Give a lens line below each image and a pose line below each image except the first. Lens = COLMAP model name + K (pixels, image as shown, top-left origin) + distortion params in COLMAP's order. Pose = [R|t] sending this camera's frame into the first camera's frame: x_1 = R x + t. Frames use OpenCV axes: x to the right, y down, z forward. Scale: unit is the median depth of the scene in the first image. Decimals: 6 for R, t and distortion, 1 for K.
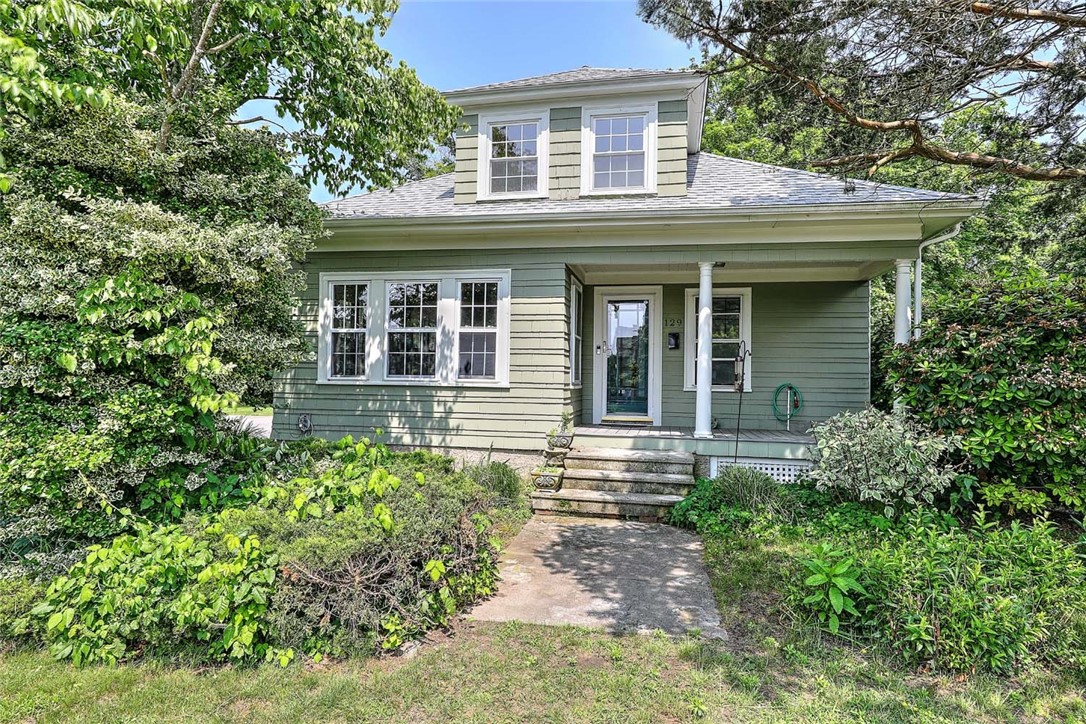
lens RADIAL K [[617.6, 0, 541.9], [0, 617.6, 364.2], [0, 0, 1]] dist [0.016897, 0.000923]
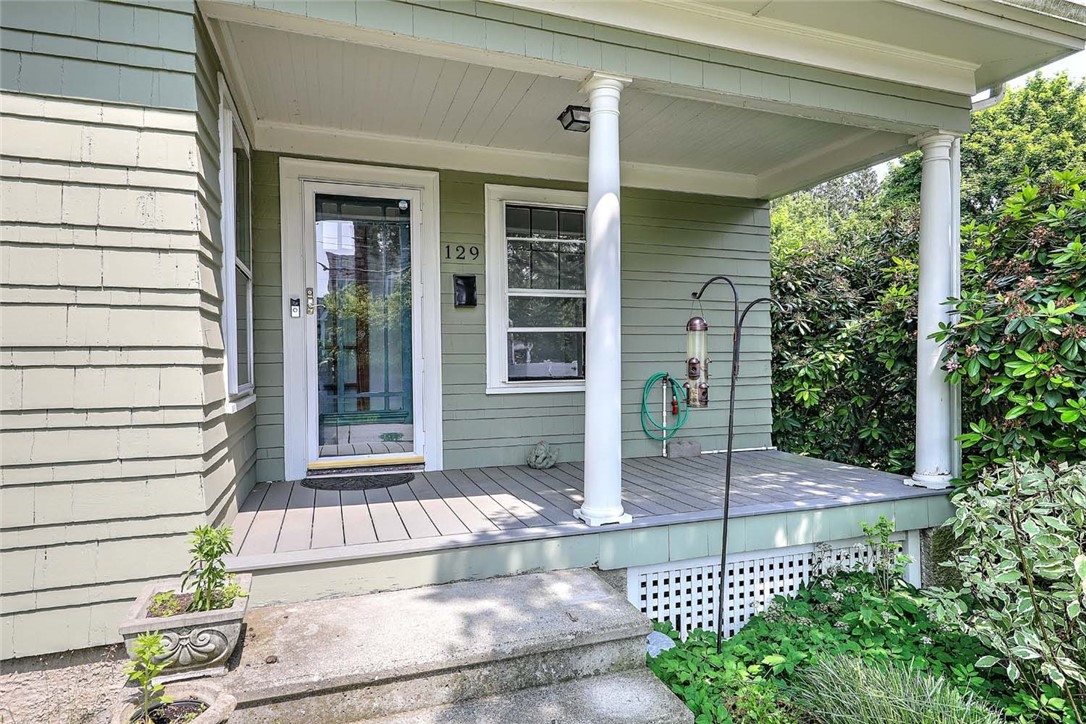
lens RADIAL K [[617.6, 0, 543.1], [0, 617.6, 359.4], [0, 0, 1]] dist [0.016897, 0.000923]
pose [[0.862037, -0.023512, 0.506299, 0.025791], [0.008754, 0.999465, 0.031509, 0.000801], [-0.506769, -0.022729, 0.861782, 0.646551]]
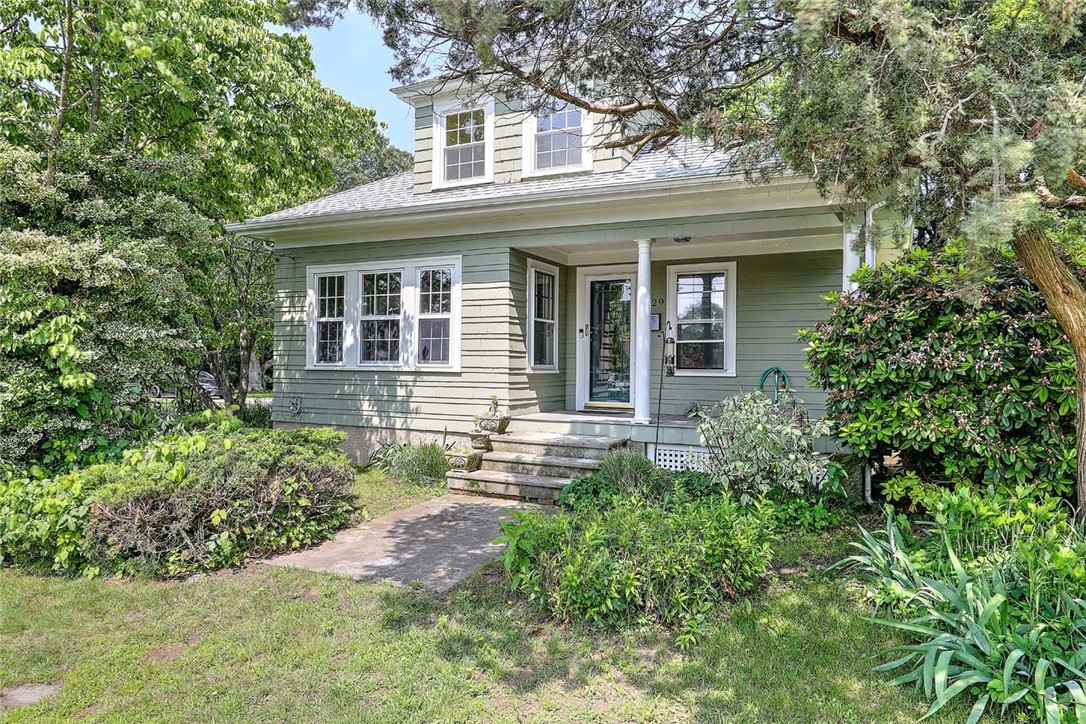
lens RADIAL K [[701.4, 0, 542.7], [0, 701.4, 363.4], [0, 0, 1]] dist [0.022473, 0.000826]
pose [[0.964728, -0.006117, -0.263177, 0.381481], [0.010959, 0.999797, 0.016936, 0.005353], [0.263019, -0.019223, 0.964599, -0.080426]]
